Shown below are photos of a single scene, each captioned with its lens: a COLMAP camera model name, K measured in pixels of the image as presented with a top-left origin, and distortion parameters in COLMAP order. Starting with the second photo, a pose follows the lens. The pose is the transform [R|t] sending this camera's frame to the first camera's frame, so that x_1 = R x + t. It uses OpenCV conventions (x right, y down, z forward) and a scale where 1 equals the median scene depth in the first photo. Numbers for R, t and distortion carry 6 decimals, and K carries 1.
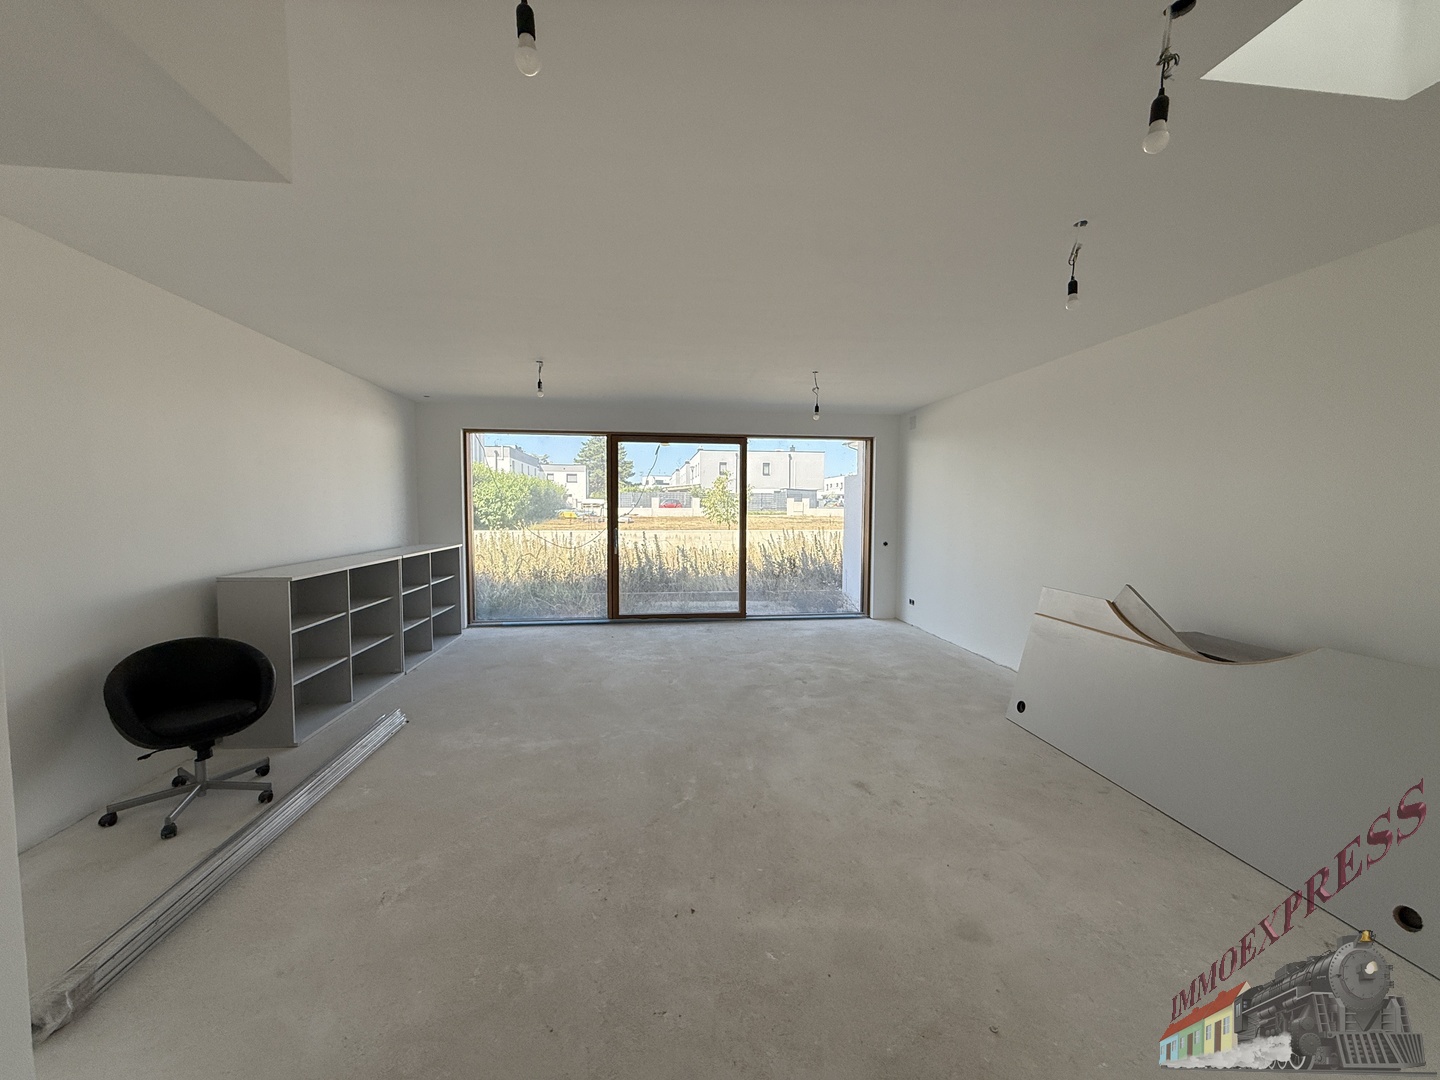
lens RADIAL K [[571.8, 0, 722.5], [0, 571.8, 540.4], [0, 0, 1]] dist [-0.017667, 0.001381]
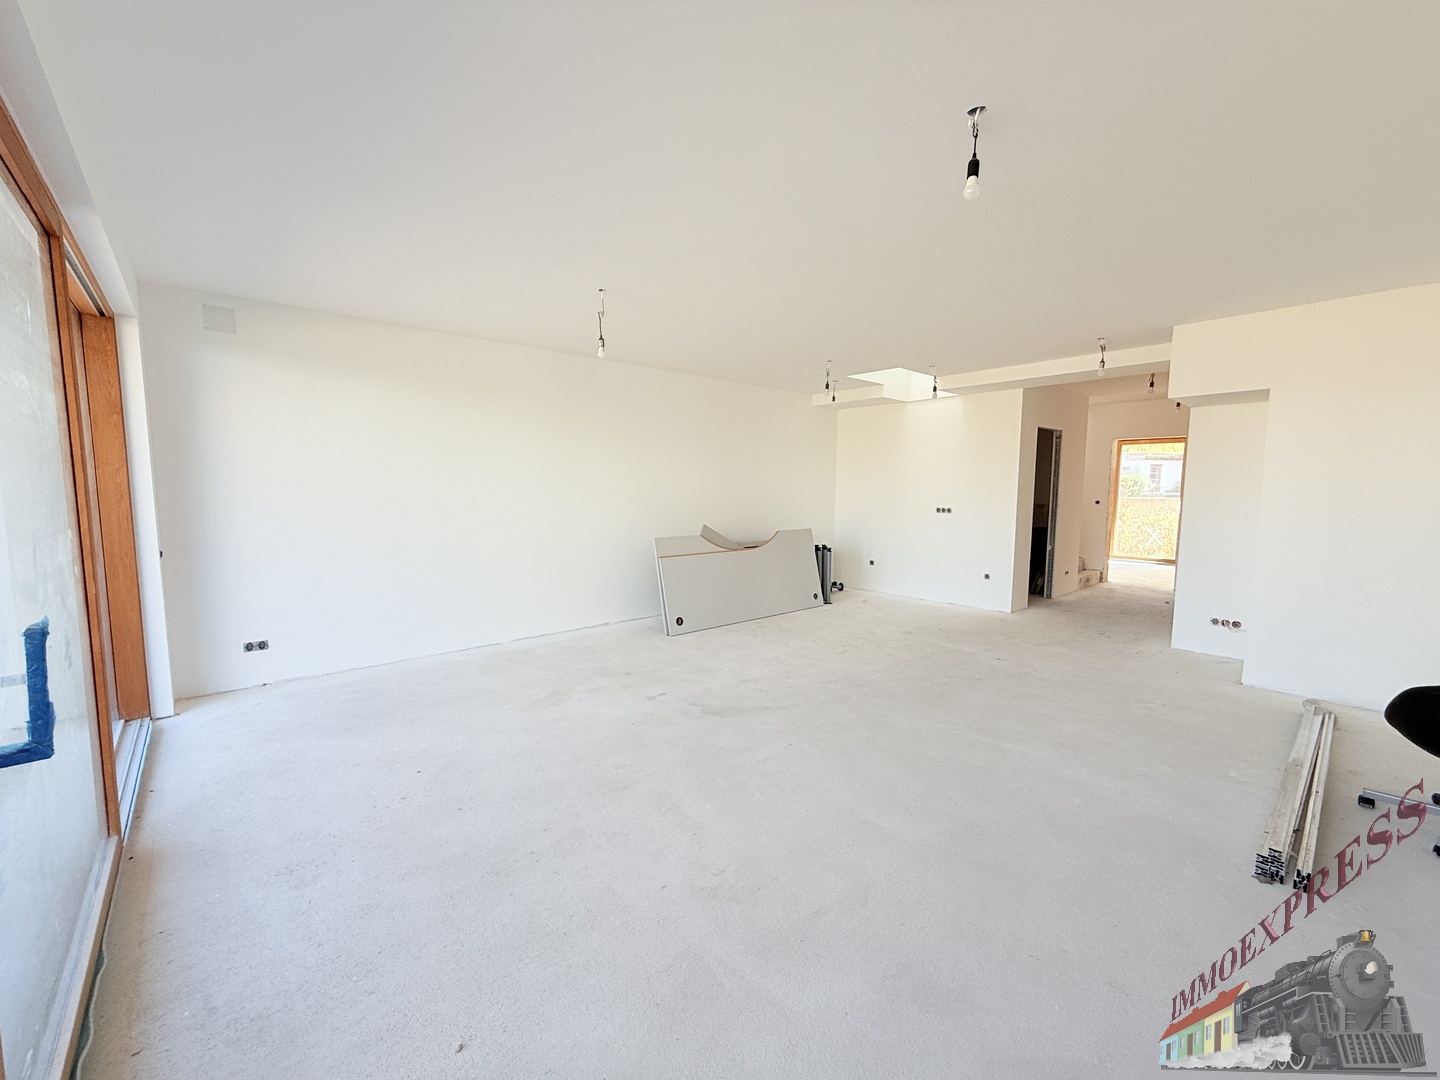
lens RADIAL K [[571.8, 0, 722.9], [0, 571.8, 545.4], [0, 0, 1]] dist [-0.017667, 0.001381]
pose [[-0.560792, -0.085670, 0.823513, -0.851987], [0.045563, 0.989932, 0.134010, -0.099117], [-0.826702, 0.112673, -0.551242, 2.090385]]
